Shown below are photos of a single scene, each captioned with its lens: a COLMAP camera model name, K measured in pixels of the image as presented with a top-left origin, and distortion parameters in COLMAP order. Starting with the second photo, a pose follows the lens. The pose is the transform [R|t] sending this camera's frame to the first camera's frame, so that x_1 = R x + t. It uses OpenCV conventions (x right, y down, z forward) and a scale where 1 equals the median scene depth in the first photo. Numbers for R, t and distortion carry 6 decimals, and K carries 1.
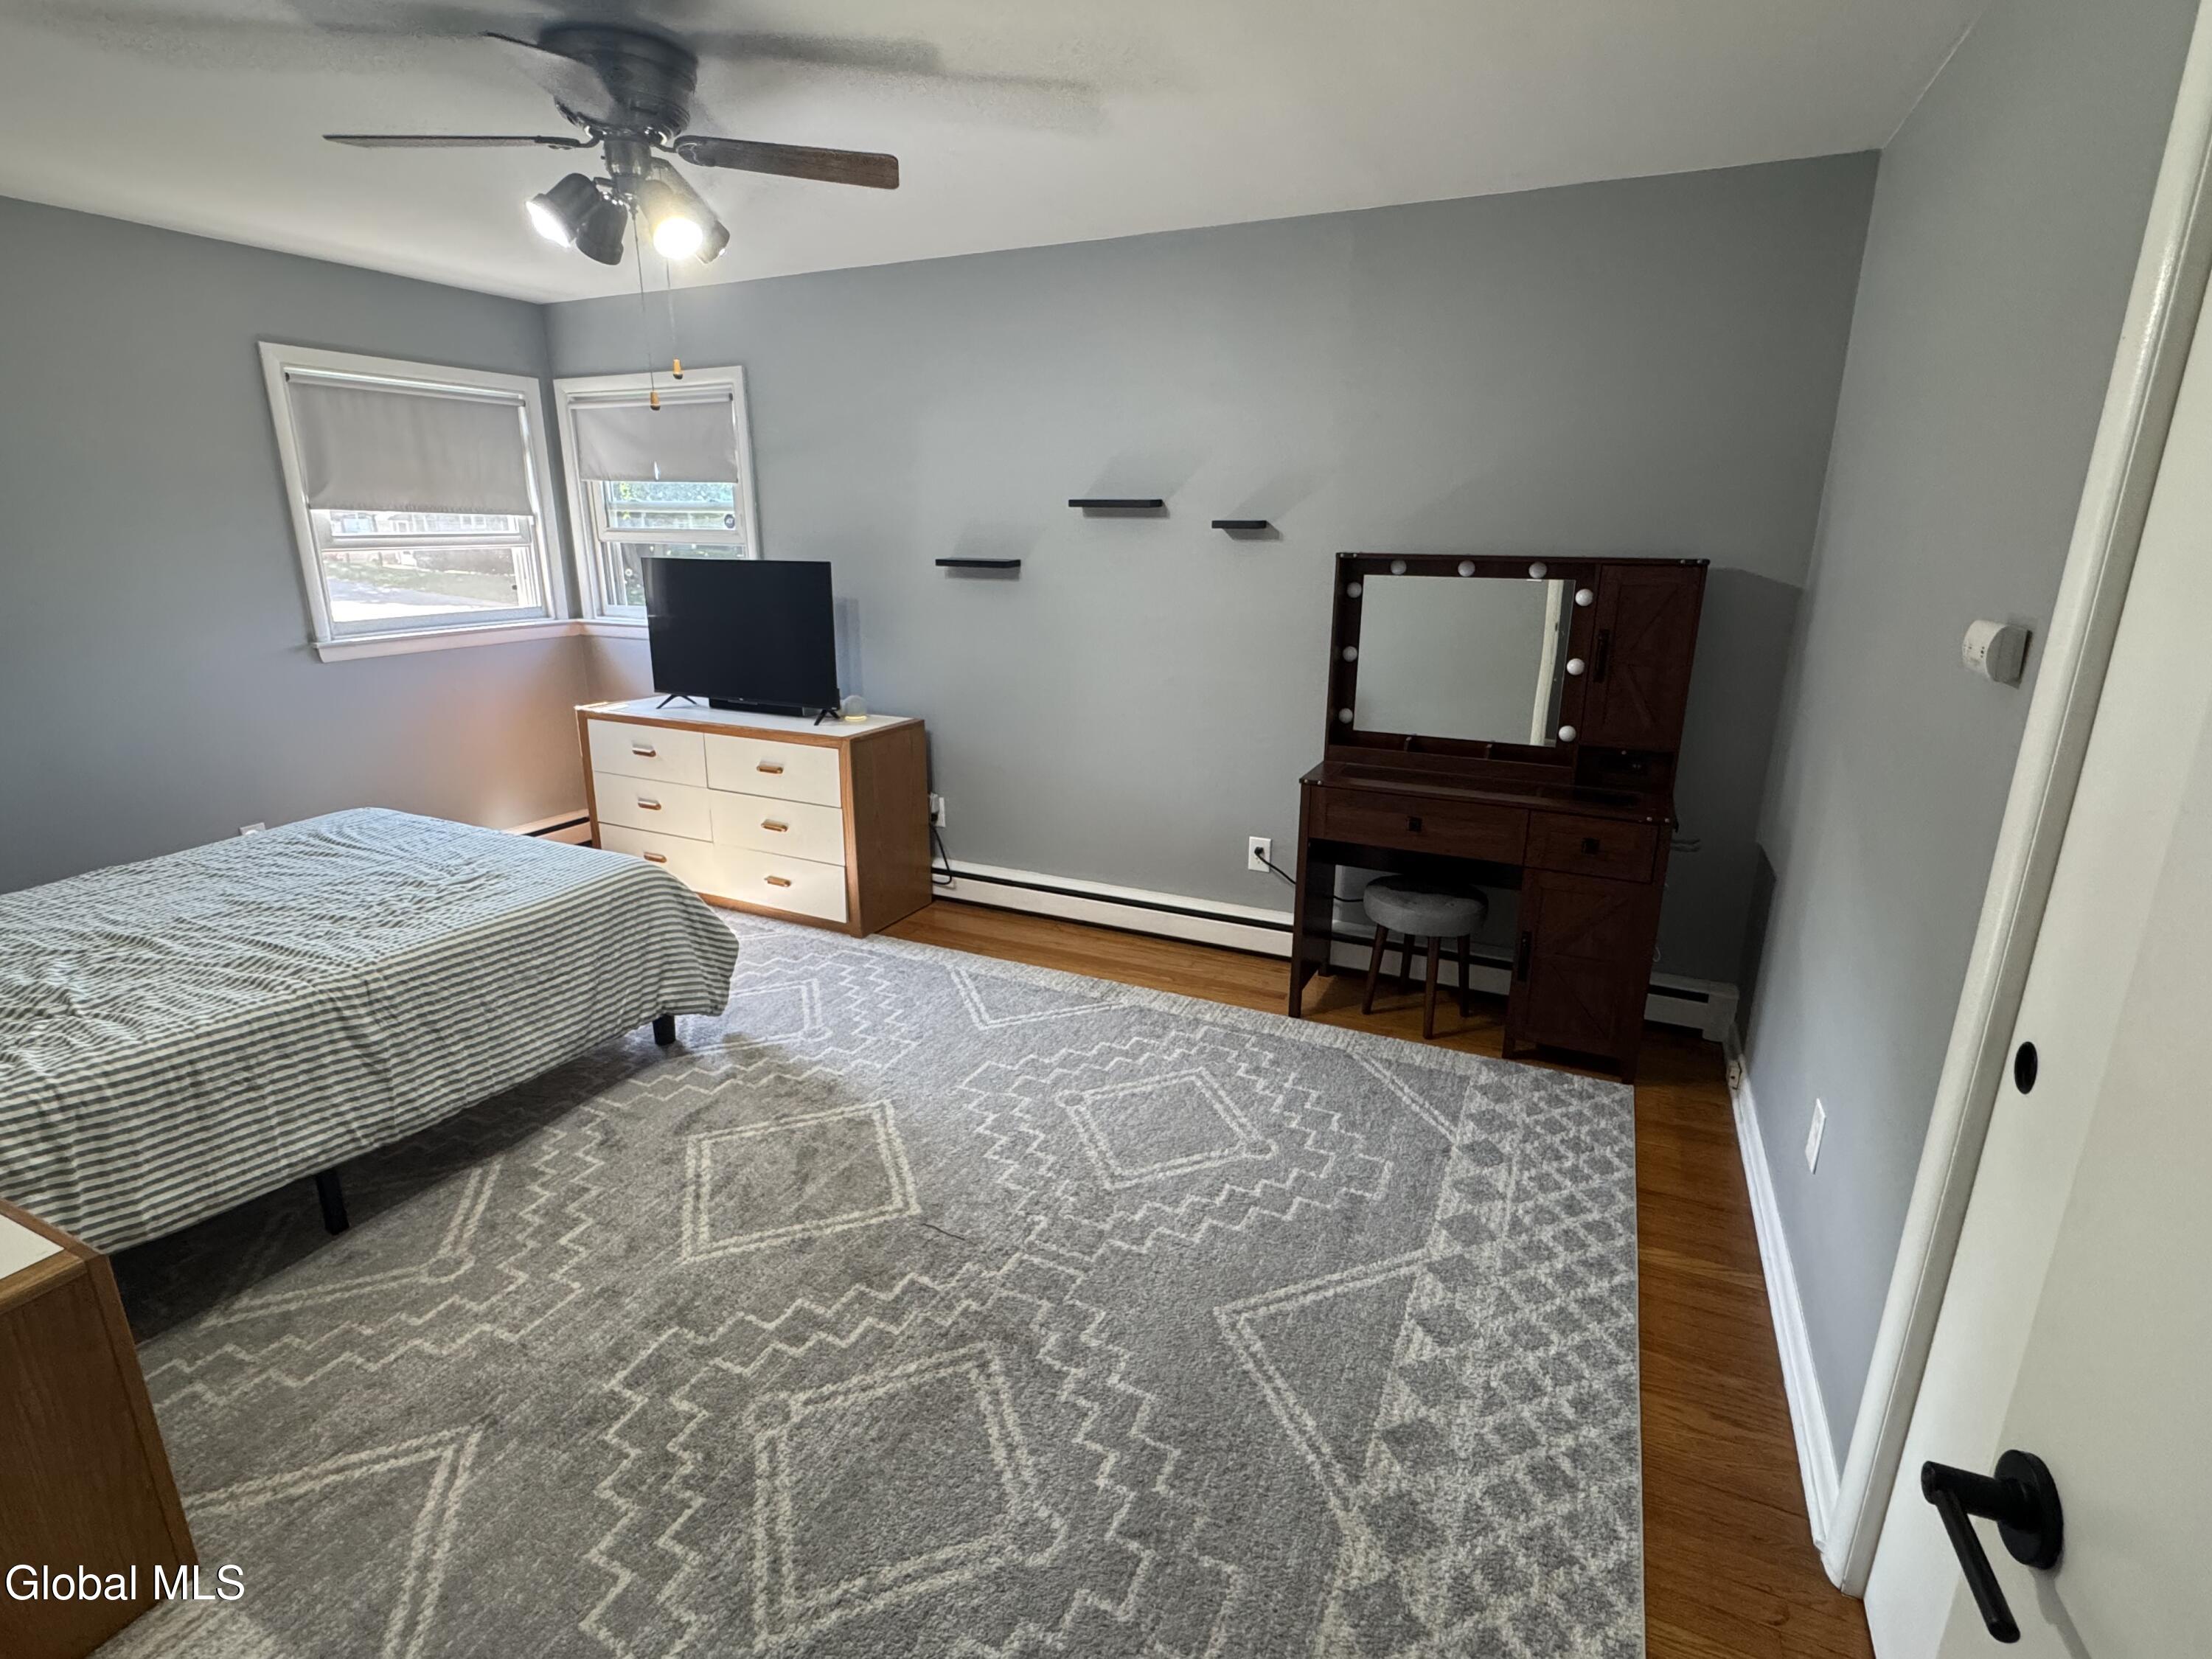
lens RADIAL K [[1062.0, 0, 1108.3], [0, 1062.0, 820.1], [0, 0, 1]] dist [-0.002920, -0.000124]
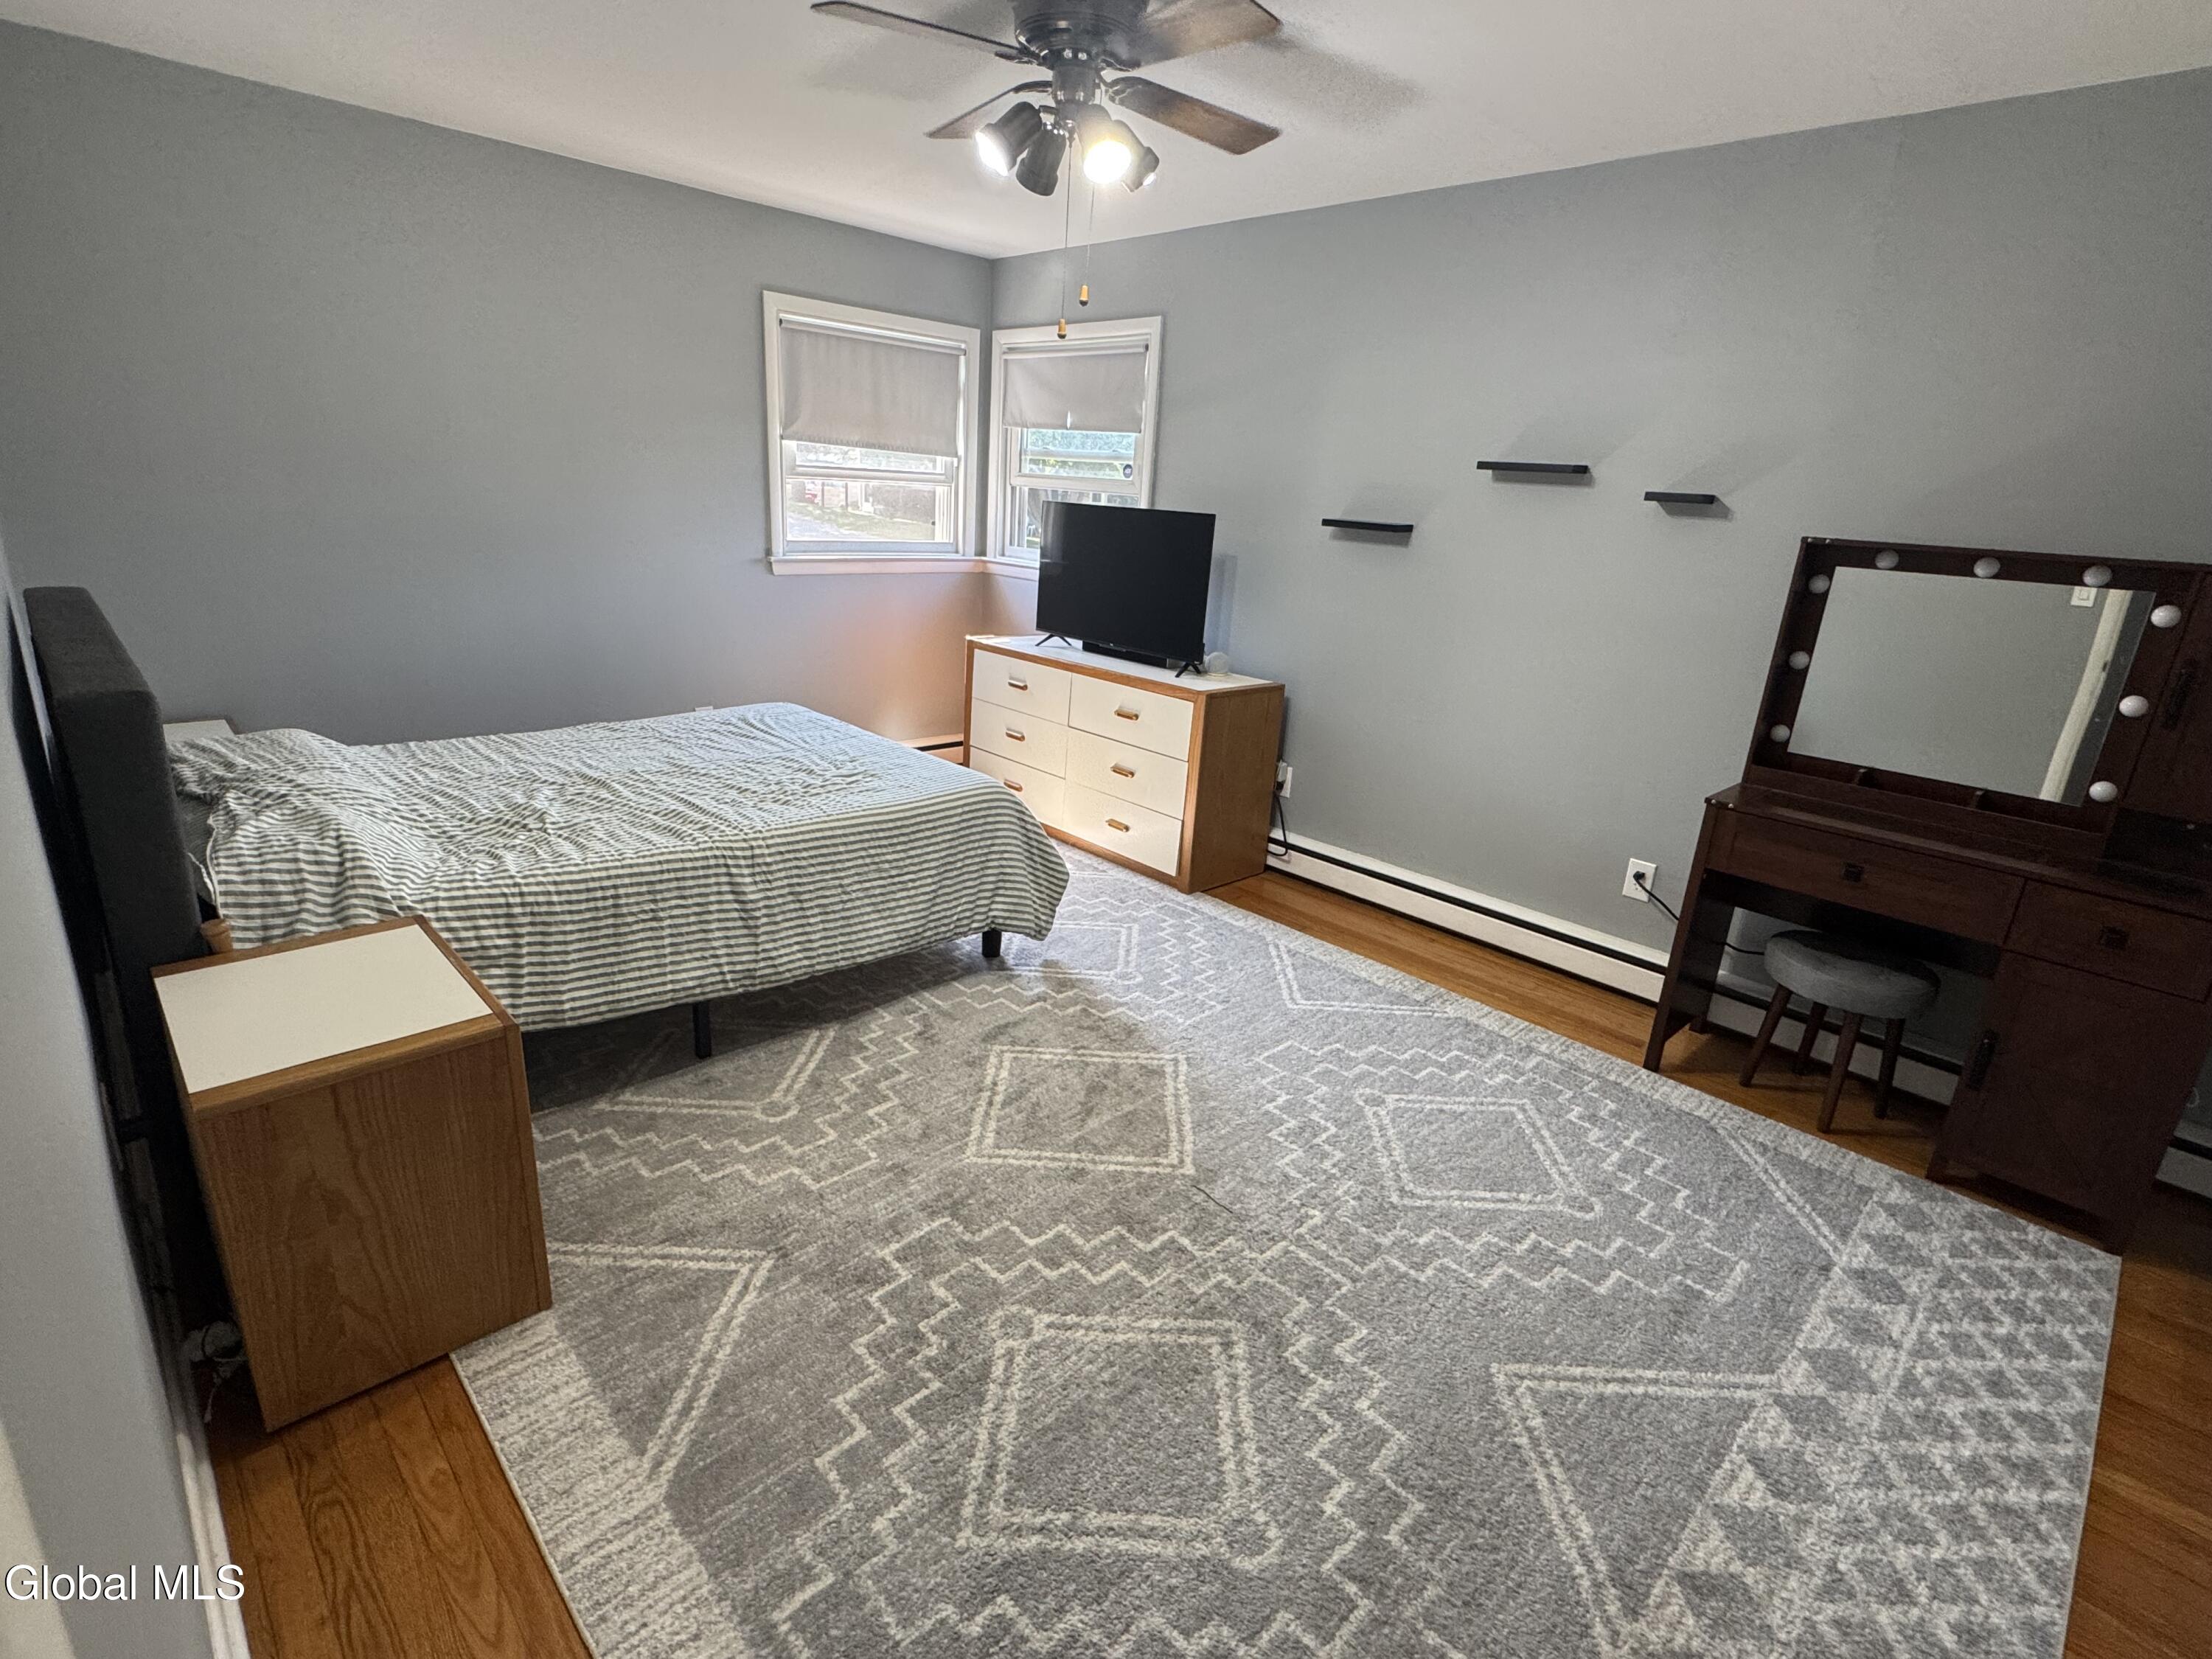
lens RADIAL K [[1062.0, 0, 1104.8], [0, 1062.0, 828.1], [0, 0, 1]] dist [-0.002920, -0.000124]
pose [[0.933271, 0.156595, -0.323239, 0.012188], [-0.148922, 0.987659, 0.048503, 0.020541], [0.326845, 0.002871, 0.945073, 0.049565]]
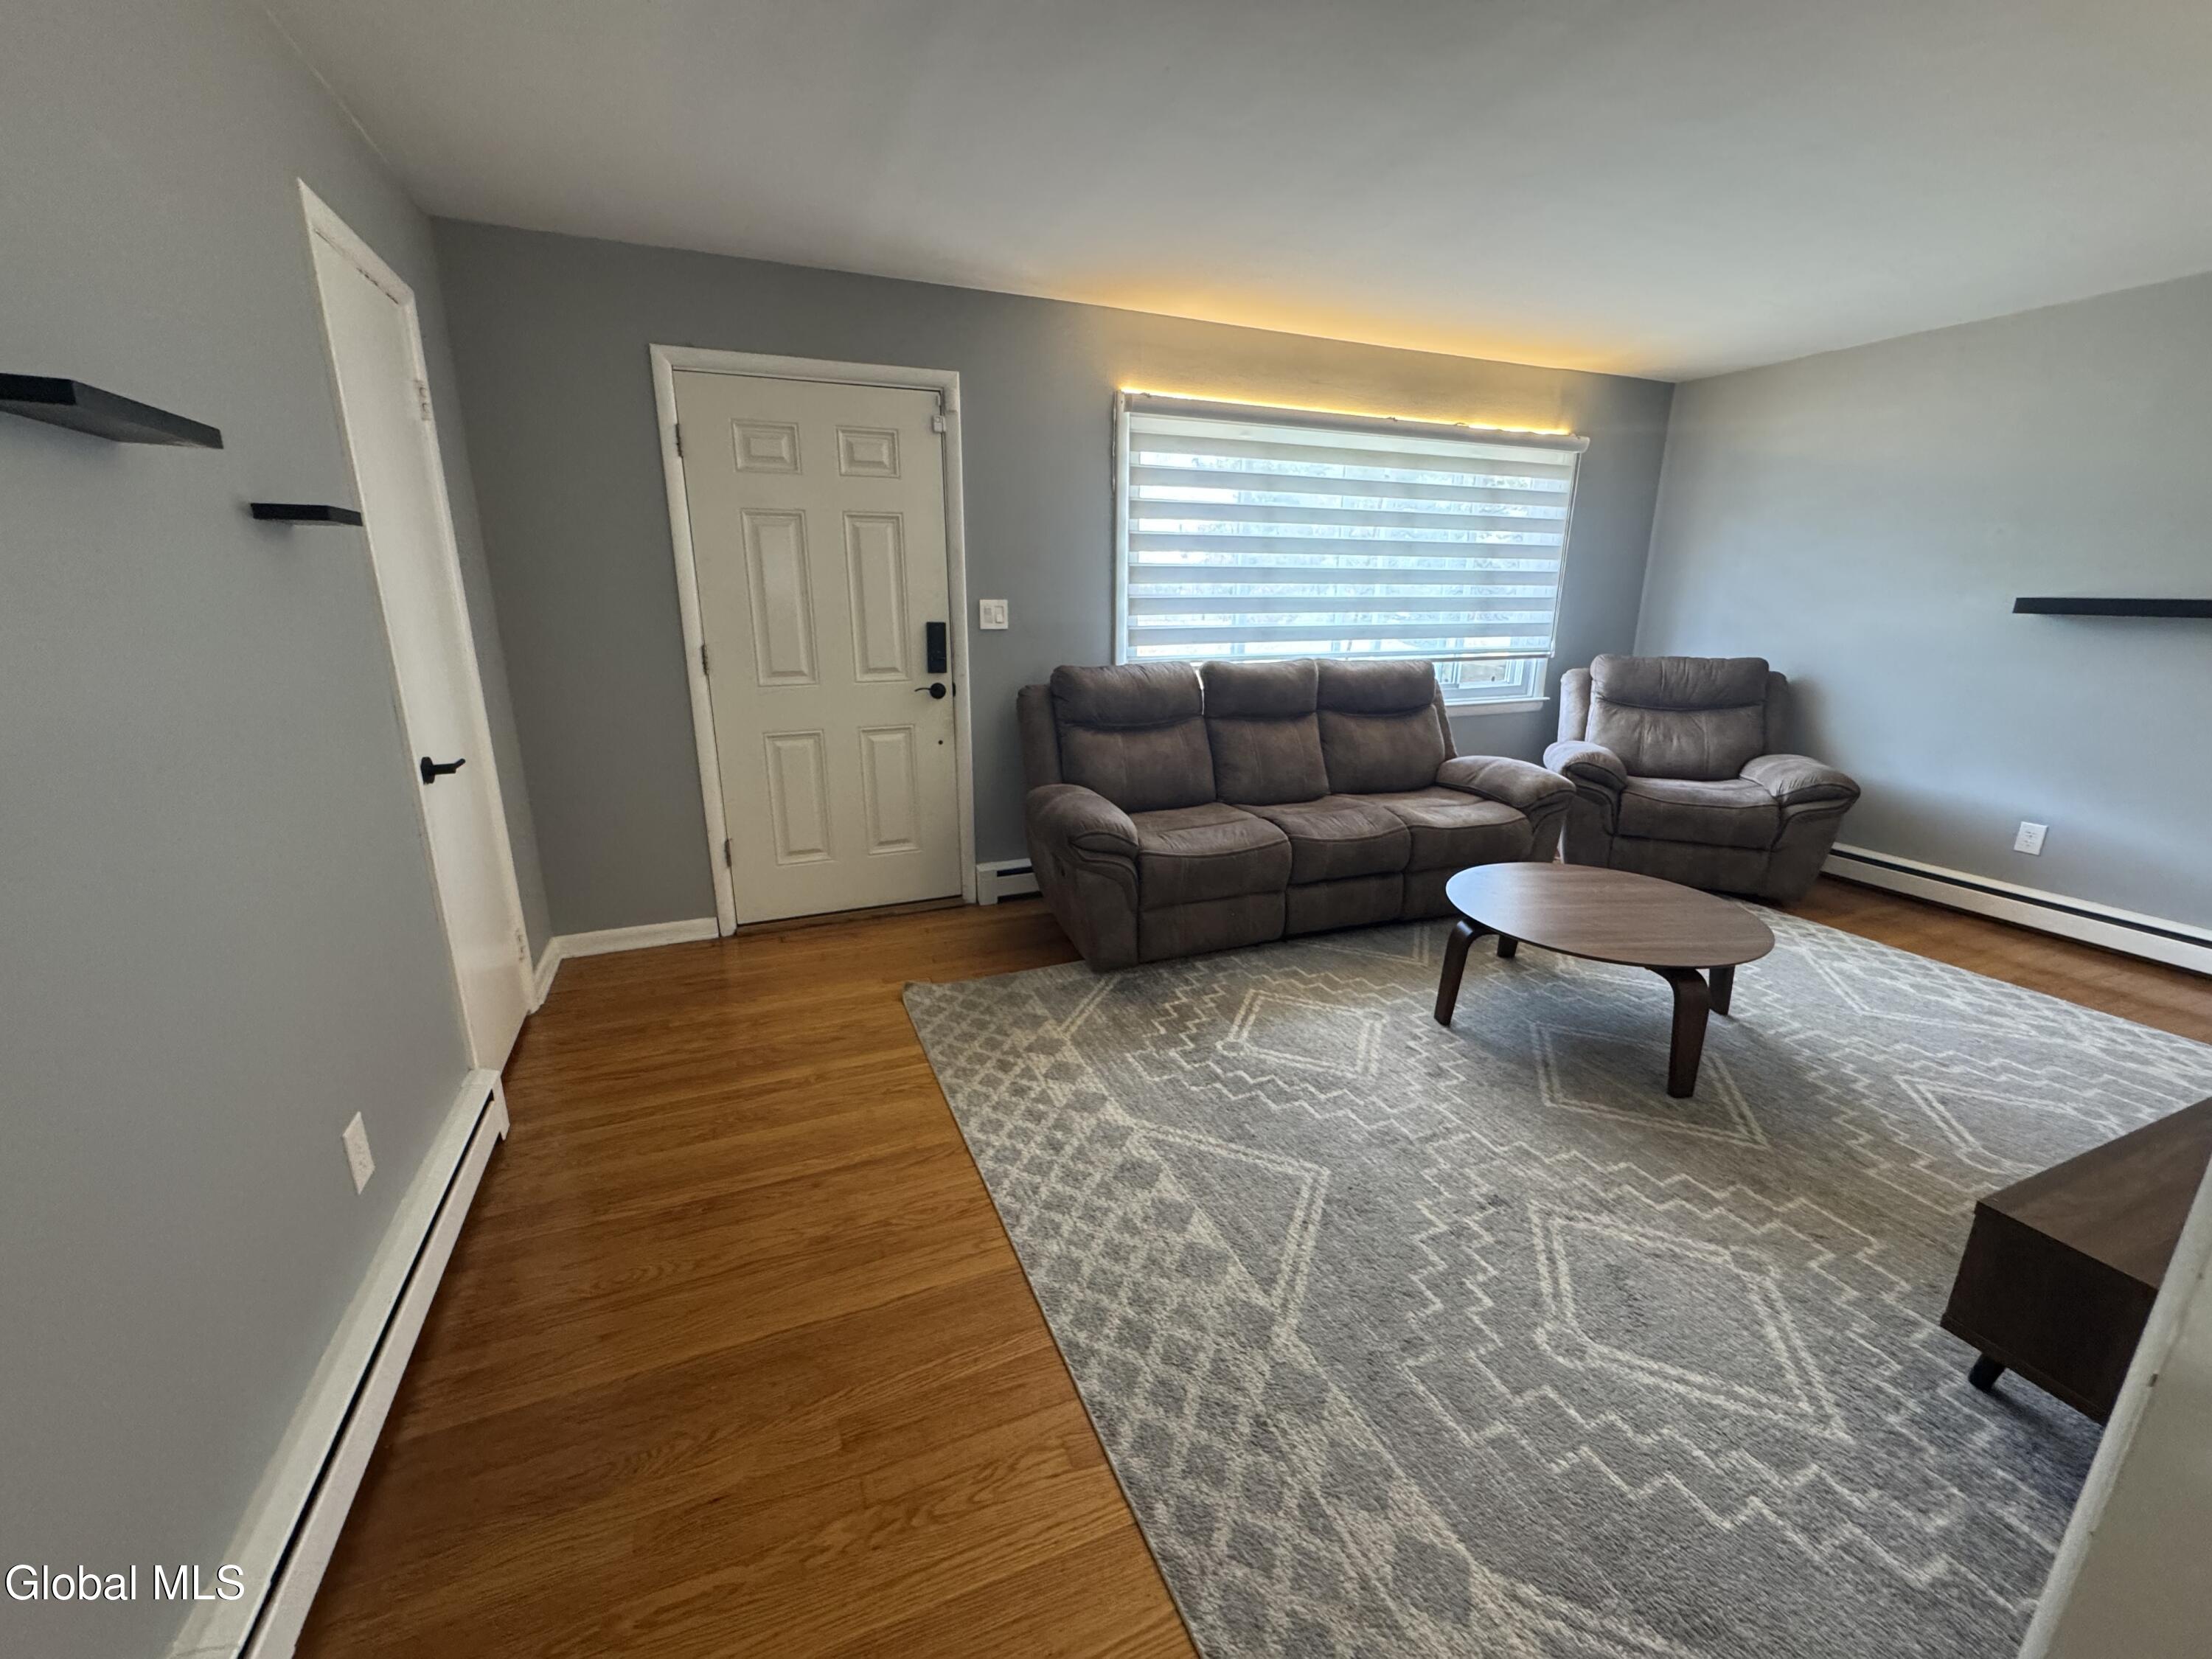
lens RADIAL K [[879.7, 0, 1105.9], [0, 879.7, 831.9], [0, 0, 1]] dist [0.000411, -0.000252]
pose [[-0.666564, 0.195006, -0.719490, 0.783515], [-0.206810, 0.878915, 0.429812, -0.215527], [0.716186, 0.435295, -0.545524, 1.031343]]
